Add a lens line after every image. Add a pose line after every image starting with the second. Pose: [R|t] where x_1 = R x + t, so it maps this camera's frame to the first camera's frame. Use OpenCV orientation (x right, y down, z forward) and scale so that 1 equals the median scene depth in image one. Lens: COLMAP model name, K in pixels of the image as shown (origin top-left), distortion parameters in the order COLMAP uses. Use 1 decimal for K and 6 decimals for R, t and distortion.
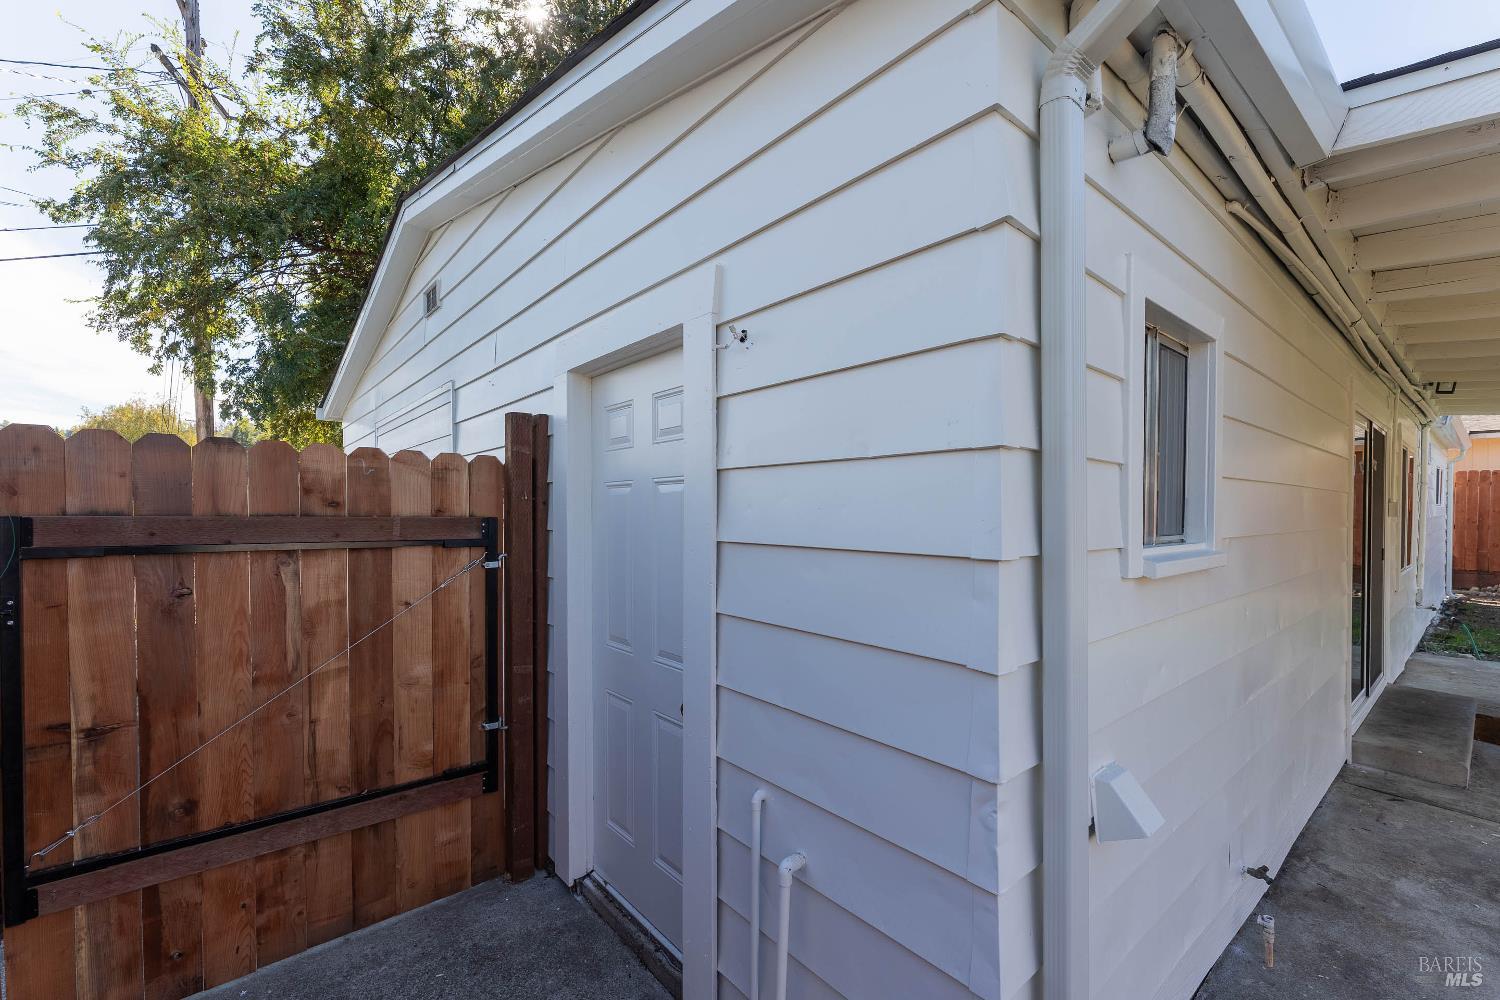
lens RADIAL K [[612.5, 0, 737.5], [0, 612.5, 521.0], [0, 0, 1]] dist [-0.002502, 0.000133]
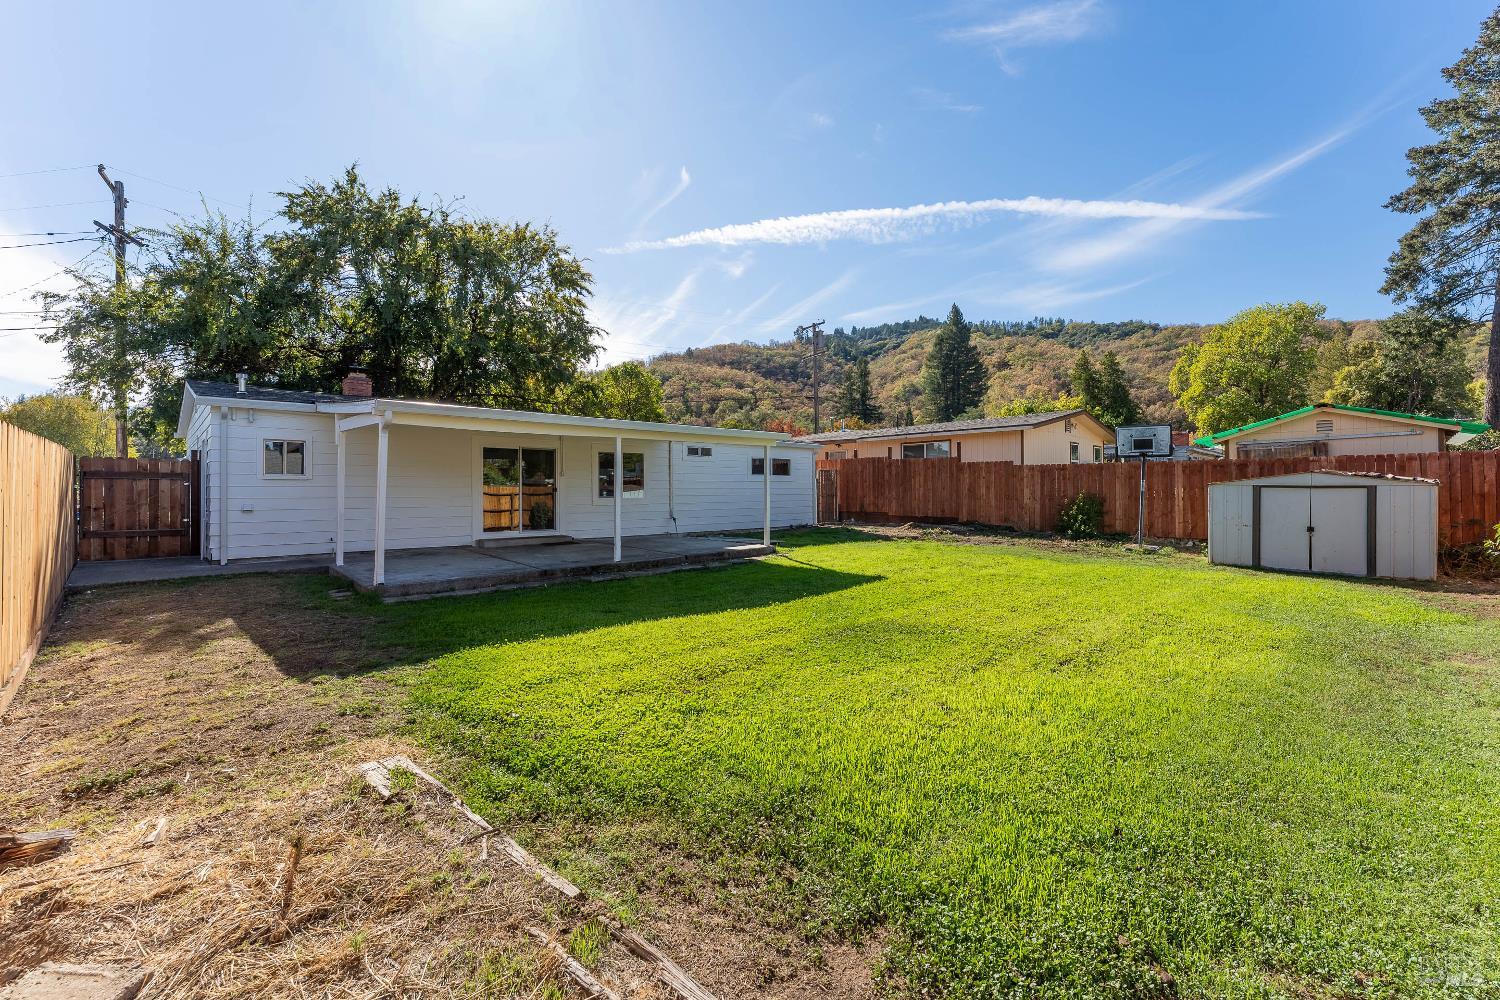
lens RADIAL K [[620.8, 0, 753.9], [0, 620.8, 486.2], [0, 0, 1]] dist [0.009519, -0.000075]
pose [[0.997315, 0.001914, 0.073205, 1.198561], [0.000417, 0.999494, -0.031813, 0.082081], [-0.073229, 0.031759, 0.996809, -1.363469]]
